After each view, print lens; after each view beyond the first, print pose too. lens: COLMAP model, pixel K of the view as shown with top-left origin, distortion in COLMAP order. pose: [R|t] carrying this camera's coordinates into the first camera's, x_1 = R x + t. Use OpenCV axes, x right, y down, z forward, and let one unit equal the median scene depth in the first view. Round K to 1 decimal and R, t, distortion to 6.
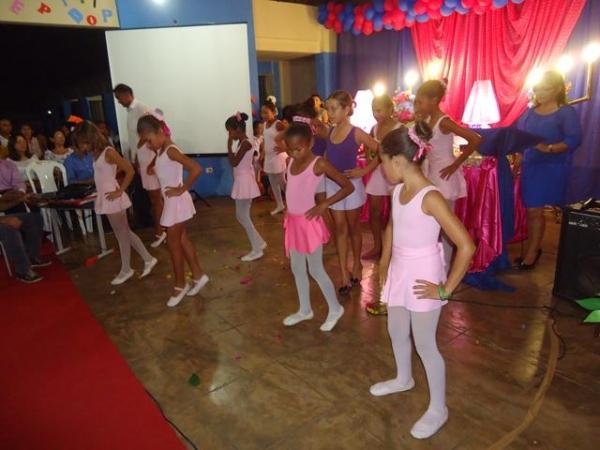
lens RADIAL K [[443.0, 0, 300.0], [0, 443.0, 225.0], [0, 0, 1]] dist [0.001722, 0.003151]
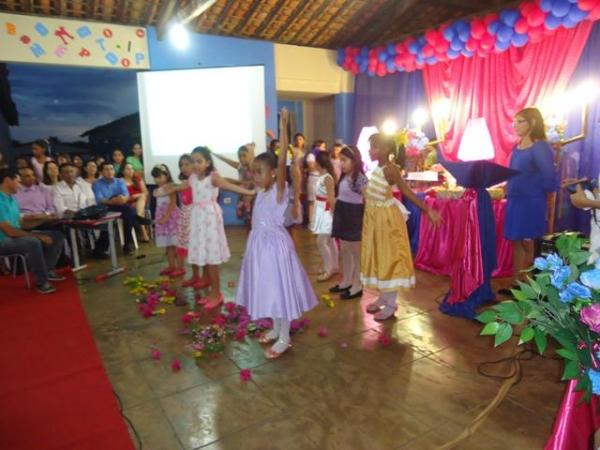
lens RADIAL K [[443.0, 0, 300.0], [0, 443.0, 225.0], [0, 0, 1]] dist [0.001722, 0.003151]
pose [[0.995806, 0.031195, -0.086009, 0.073394], [-0.038368, 0.995807, -0.083043, 0.018375], [0.083058, 0.085995, 0.992827, -0.030368]]
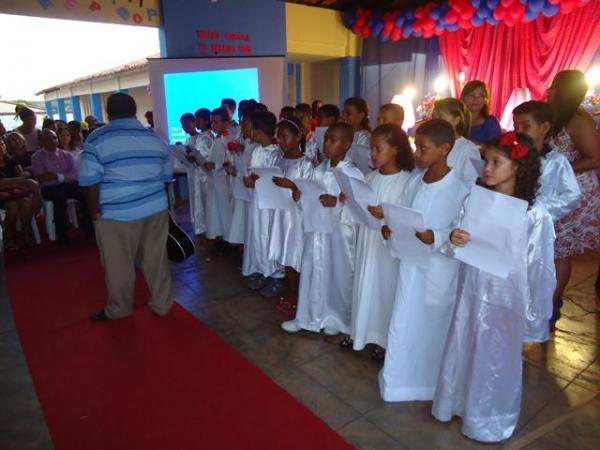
lens RADIAL K [[443.0, 0, 300.0], [0, 443.0, 225.0], [0, 0, 1]] dist [0.001722, 0.003151]
pose [[0.999467, 0.025176, 0.020792, -0.099135], [-0.025085, 0.999675, -0.004649, 0.016360], [-0.020902, 0.004125, 0.999773, -0.043396]]
